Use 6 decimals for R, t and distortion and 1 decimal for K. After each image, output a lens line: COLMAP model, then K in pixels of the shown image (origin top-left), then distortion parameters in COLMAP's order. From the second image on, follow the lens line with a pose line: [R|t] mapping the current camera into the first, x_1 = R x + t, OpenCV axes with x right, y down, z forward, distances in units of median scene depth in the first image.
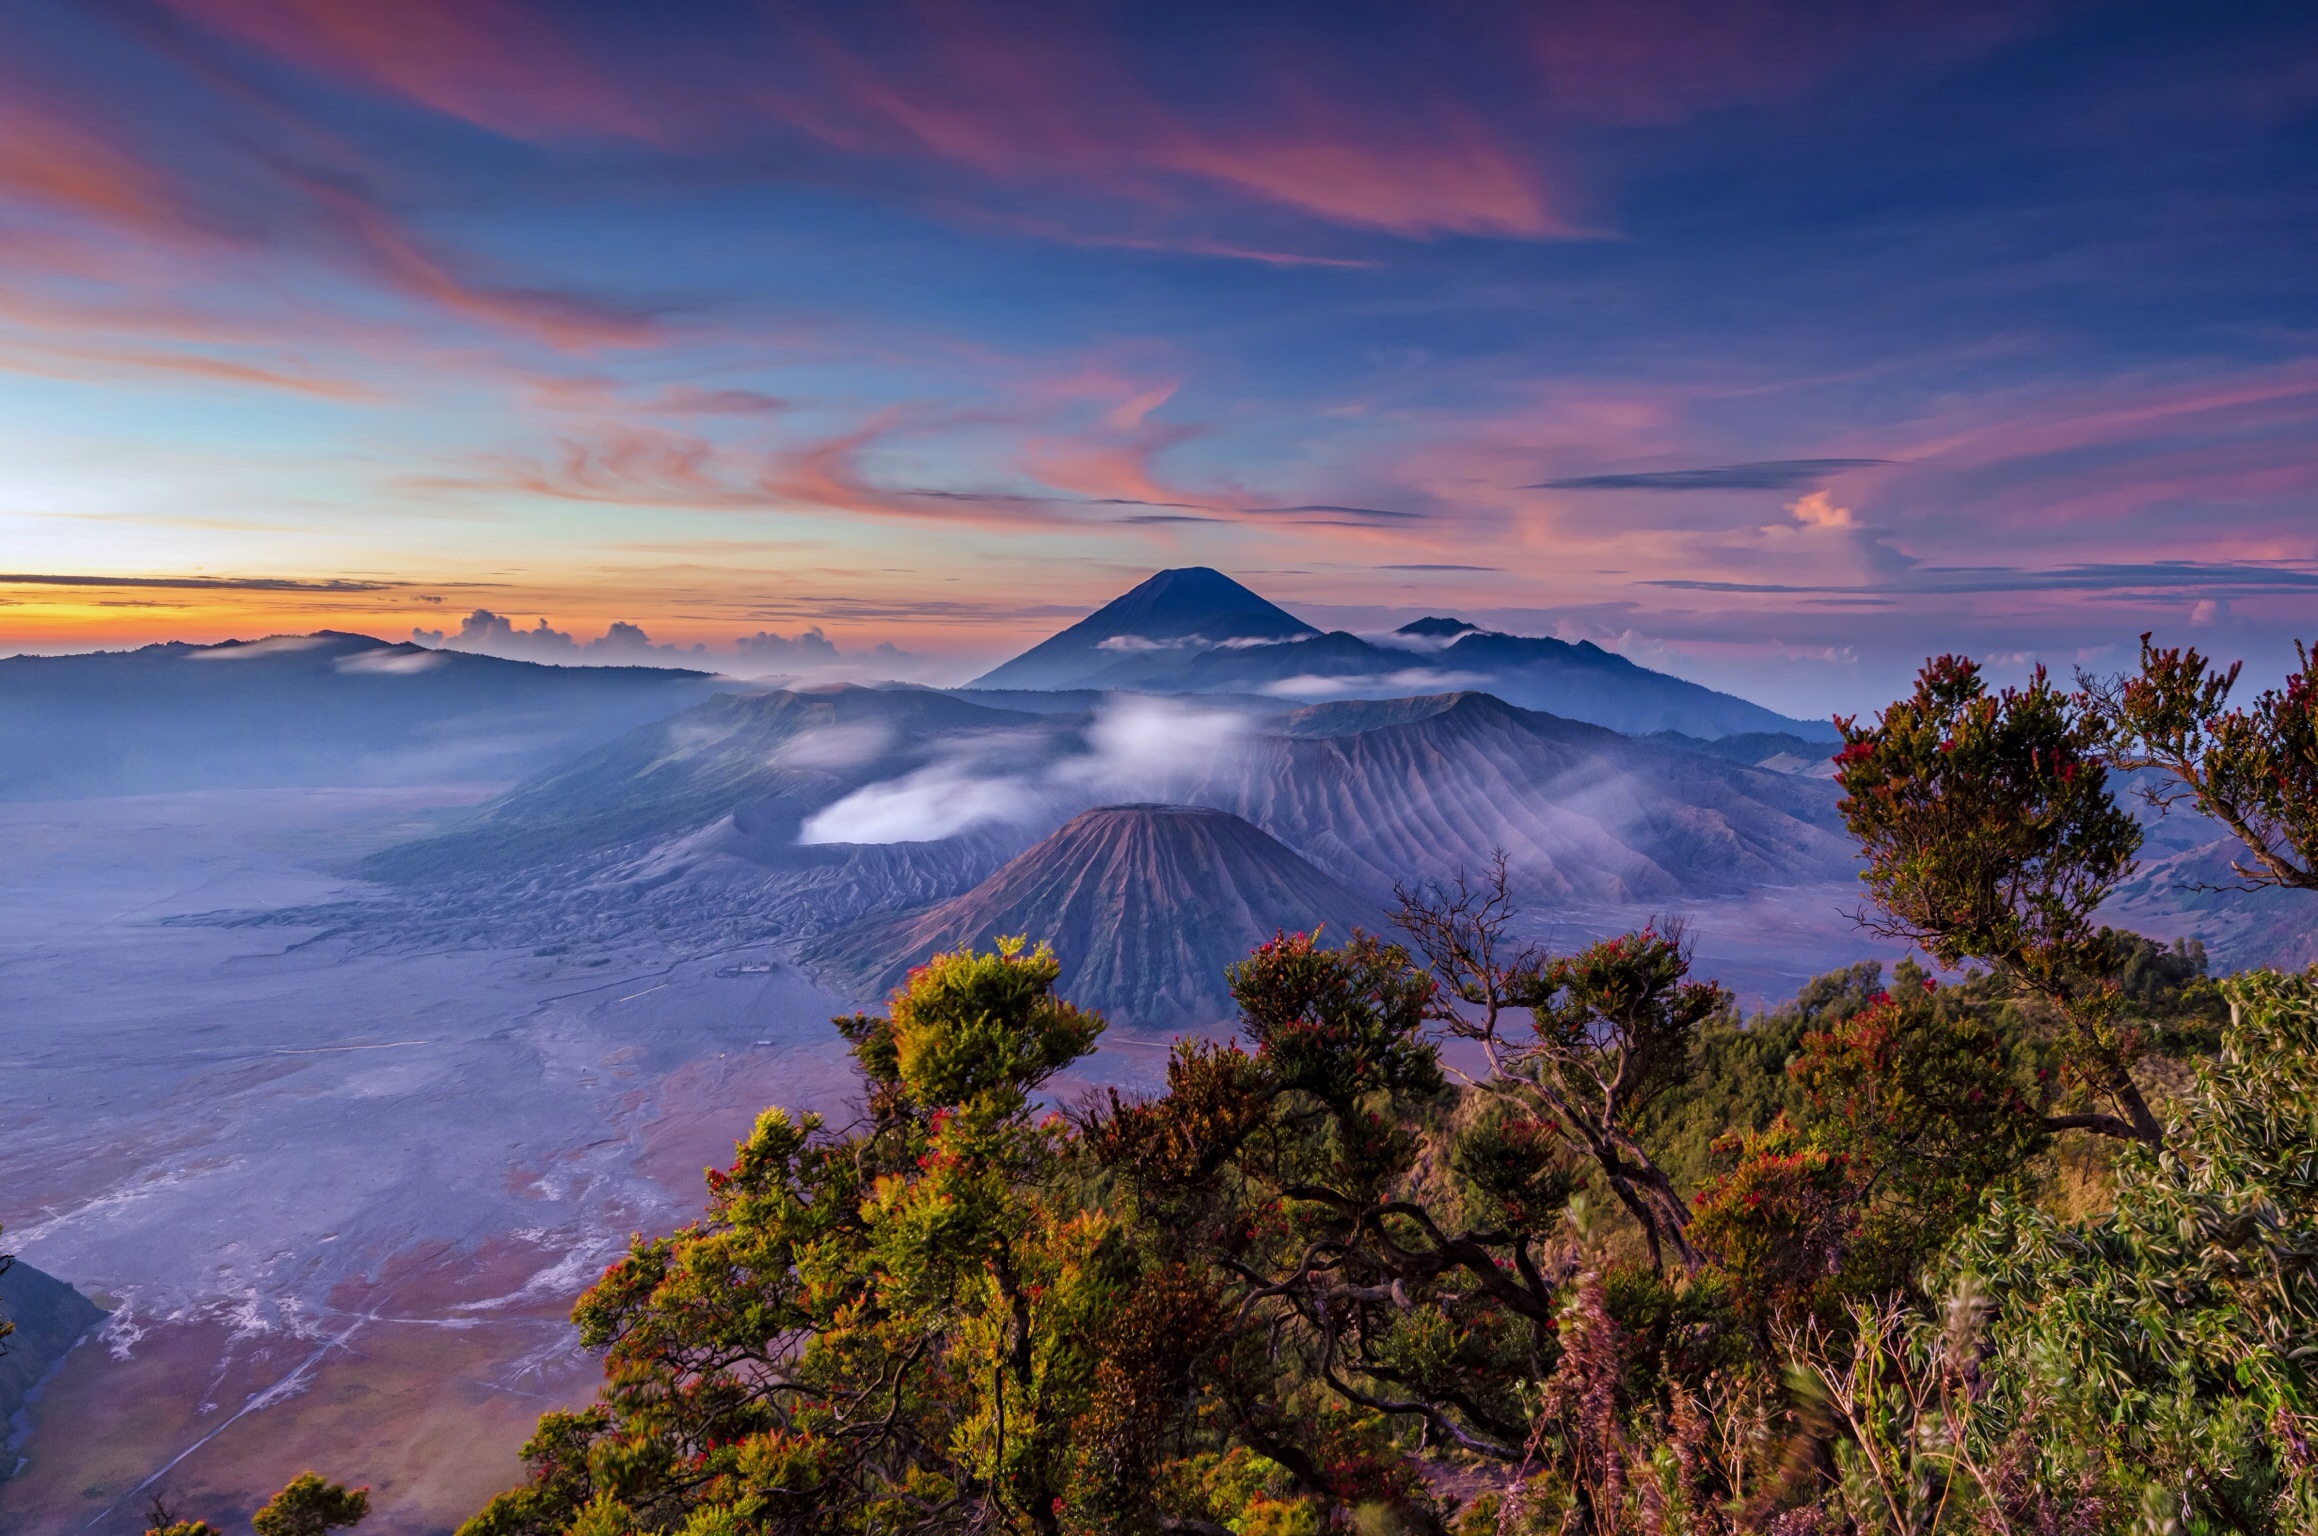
lens RADIAL K [[1968.5, 0, 1165.8], [0, 1968.5, 787.0], [0, 0, 1]] dist [0.084619, -0.003832]
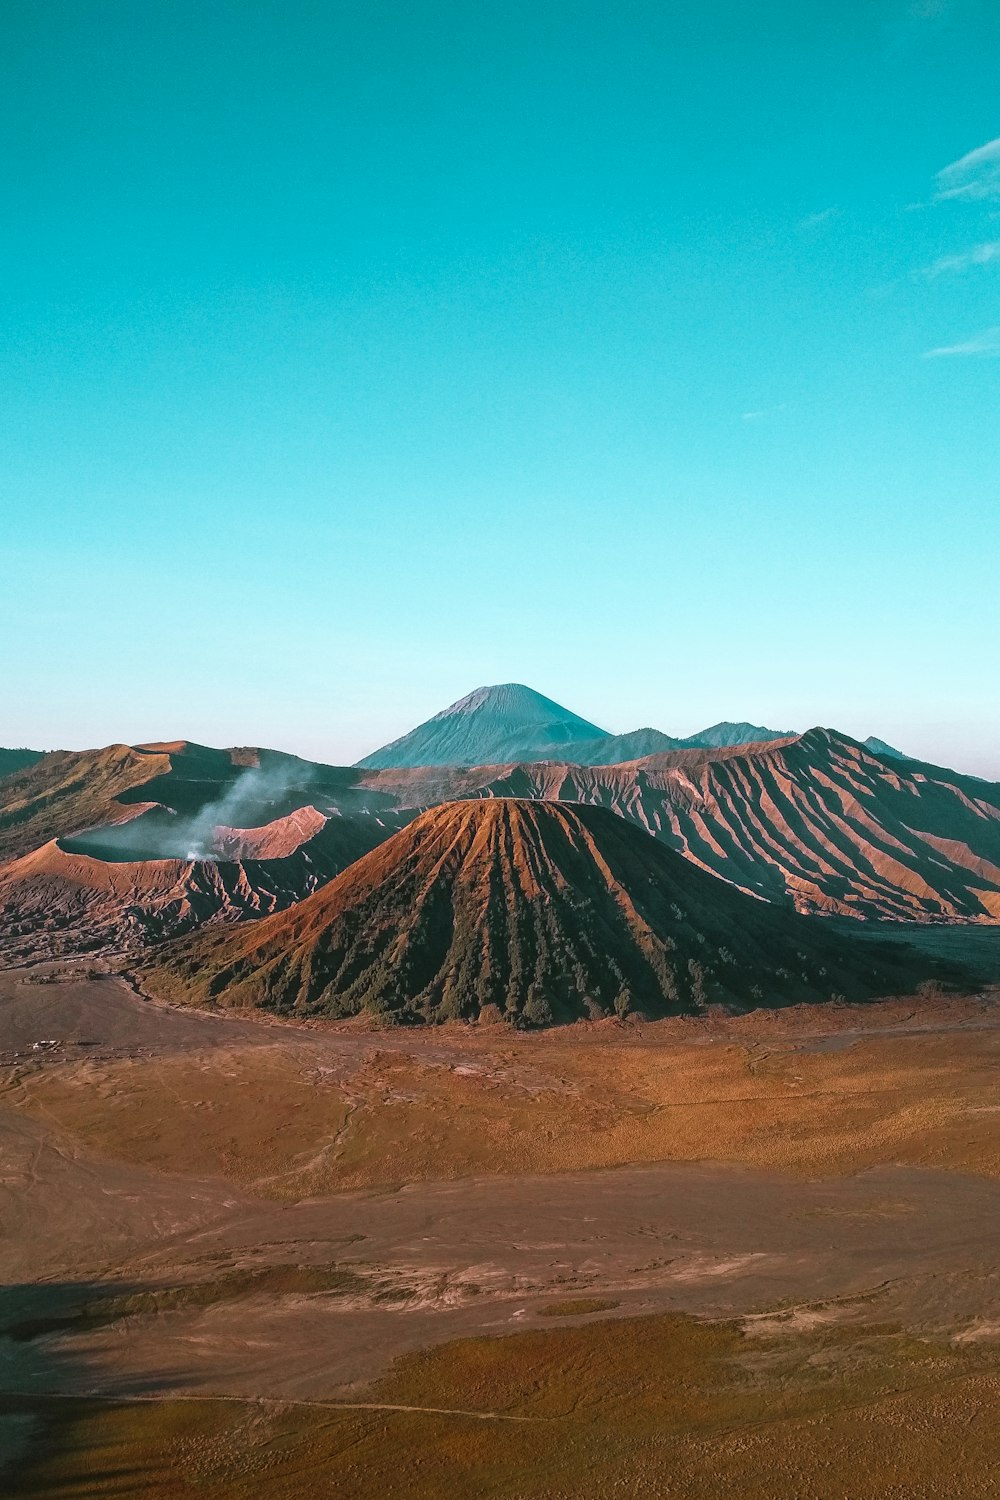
lens RADIAL K [[1611.7, 0, 458.6], [0, 1611.7, 871.4], [0, 0, 1]] dist [0.183541, 0.000000]
pose [[0.999903, -0.013895, -0.001167, -0.033047], [0.013833, 0.999016, -0.042129, 0.078460], [0.001751, 0.042109, 0.999111, 0.273585]]
